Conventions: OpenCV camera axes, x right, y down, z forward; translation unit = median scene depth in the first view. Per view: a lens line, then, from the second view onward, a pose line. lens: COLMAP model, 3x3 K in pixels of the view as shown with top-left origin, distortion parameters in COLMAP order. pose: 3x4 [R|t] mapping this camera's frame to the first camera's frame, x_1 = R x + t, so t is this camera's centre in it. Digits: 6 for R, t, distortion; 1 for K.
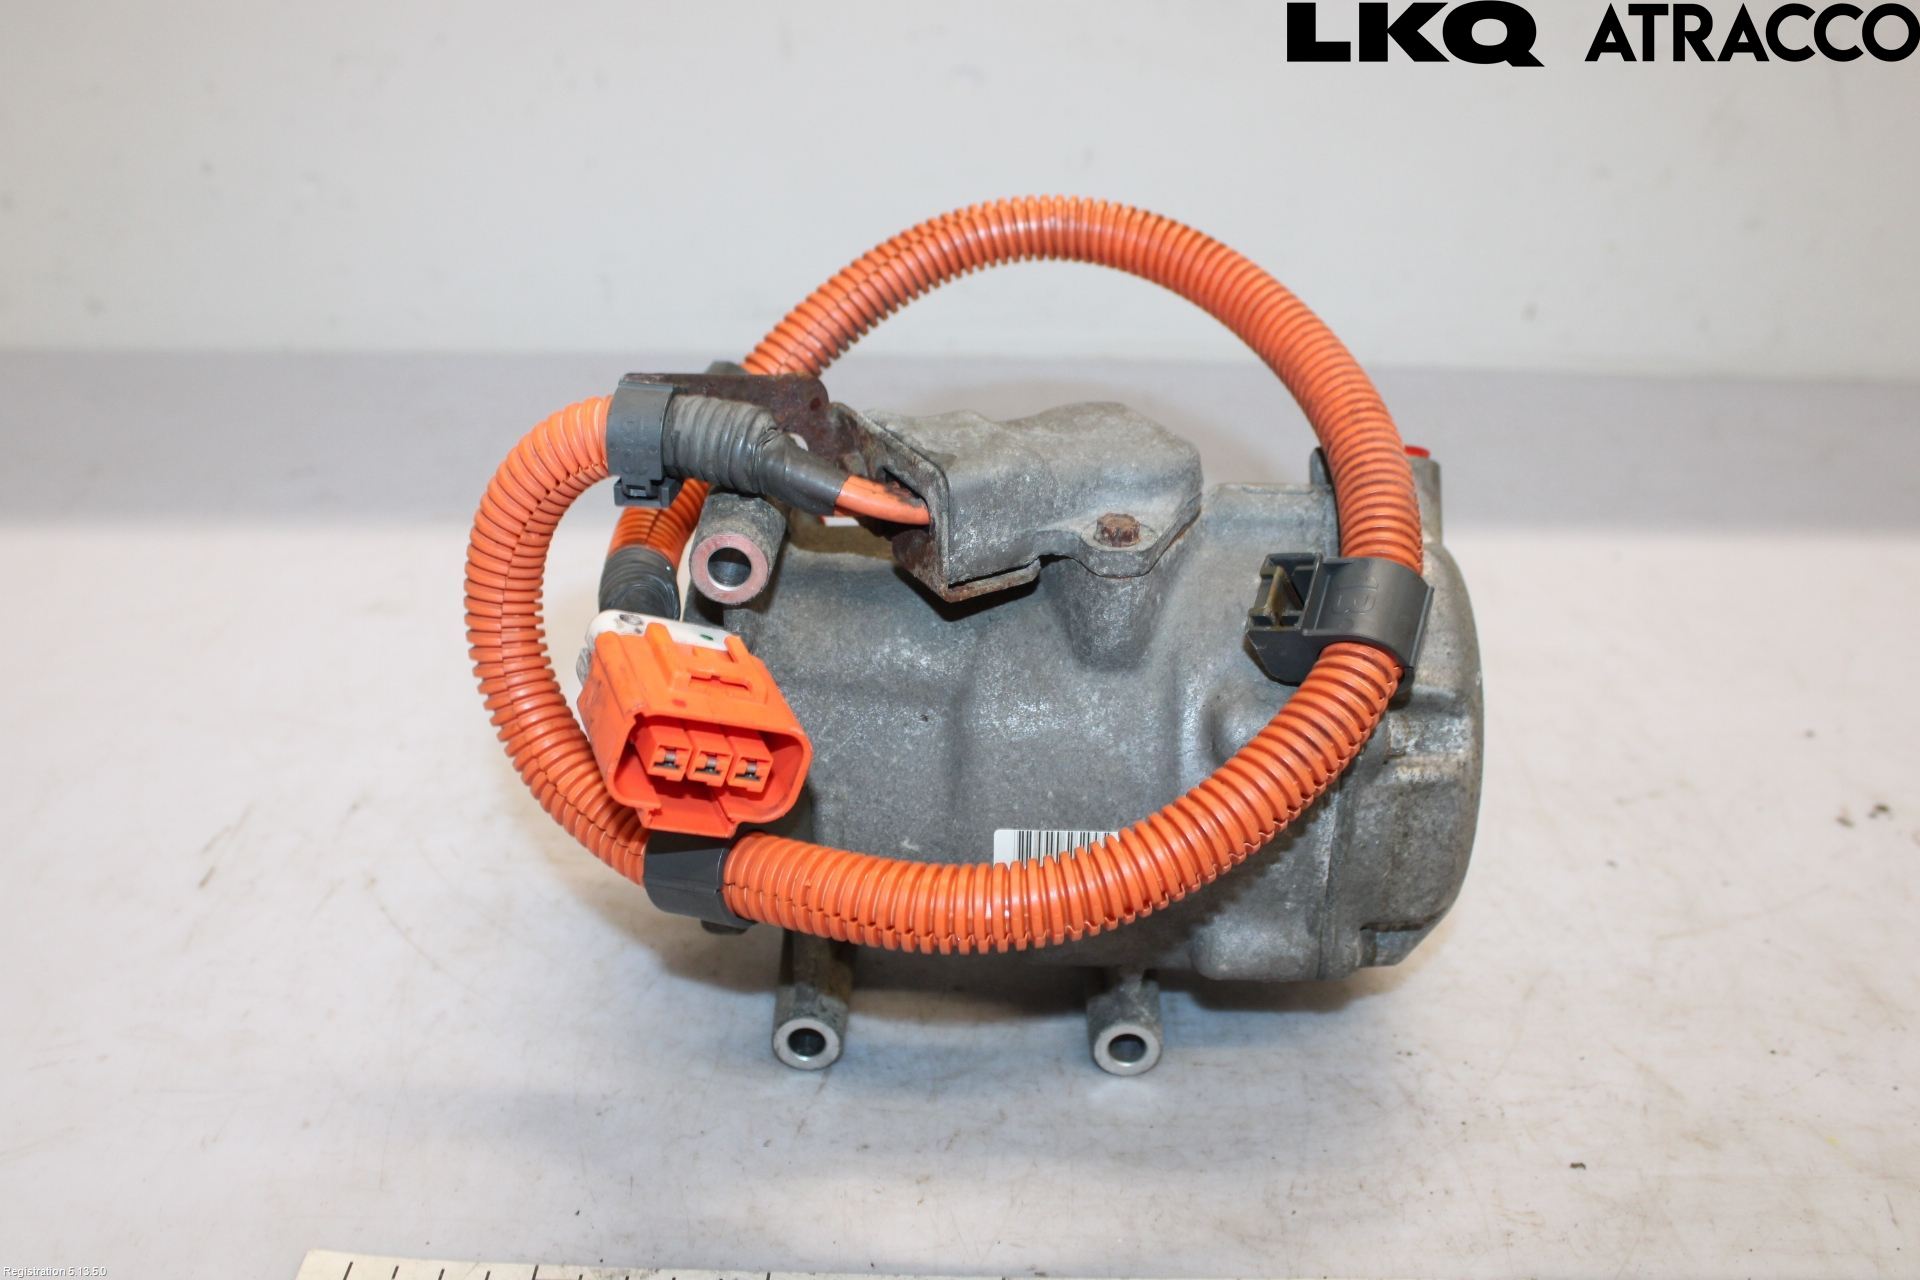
lens RADIAL K [[1893.4, 0, 955.8], [0, 1893.4, 633.2], [0, 0, 1]] dist [-0.050070, 0.000000]
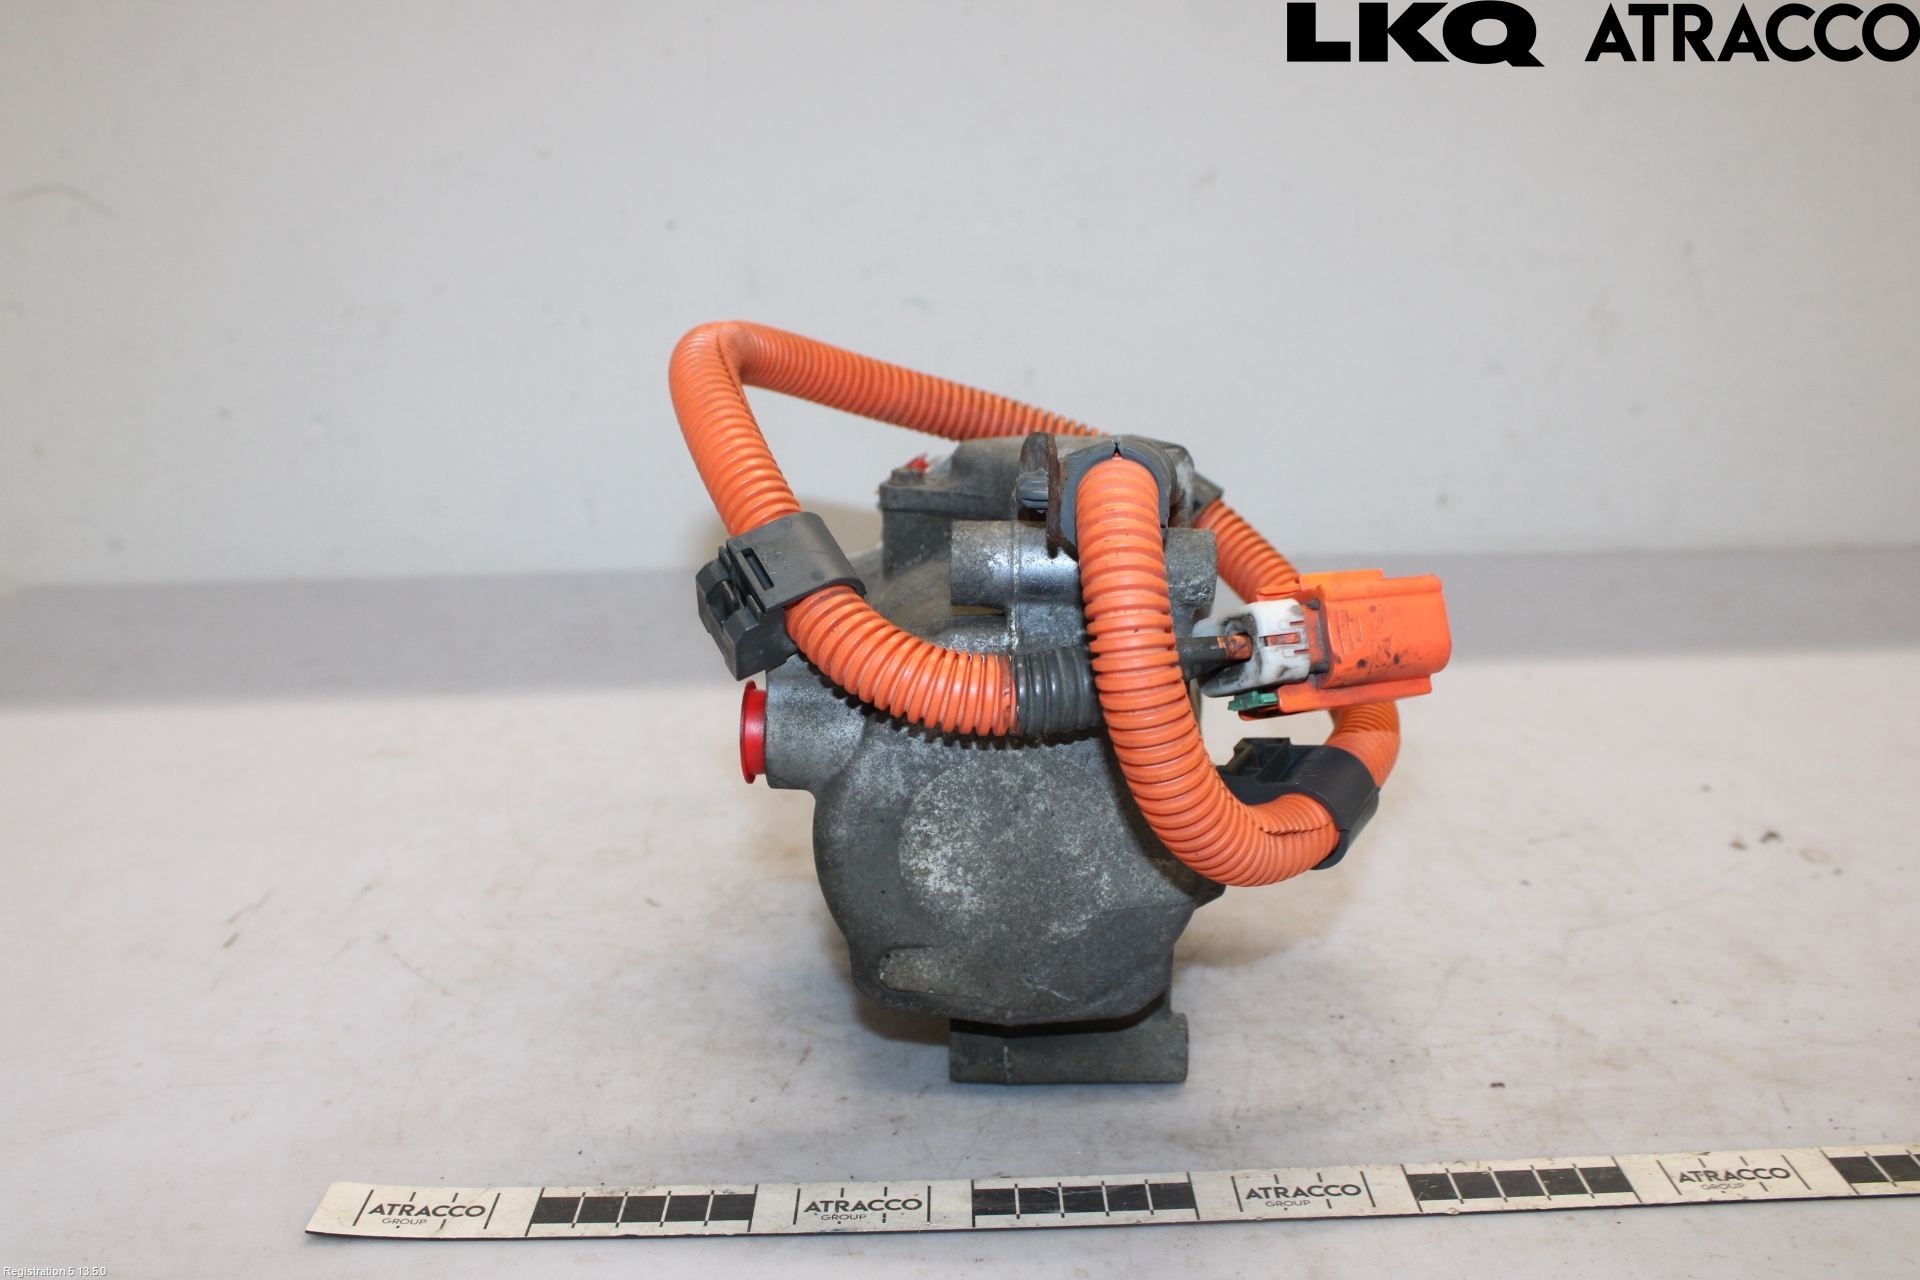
lens RADIAL K [[1893.4, 0, 951.2], [0, 1893.4, 642.1], [0, 0, 1]] dist [-0.050070, 0.000000]
pose [[0.999229, -0.036832, 0.013610, 0.008146], [0.038703, 0.982341, -0.183055, 0.204085], [-0.006627, 0.183440, 0.983009, -0.113005]]
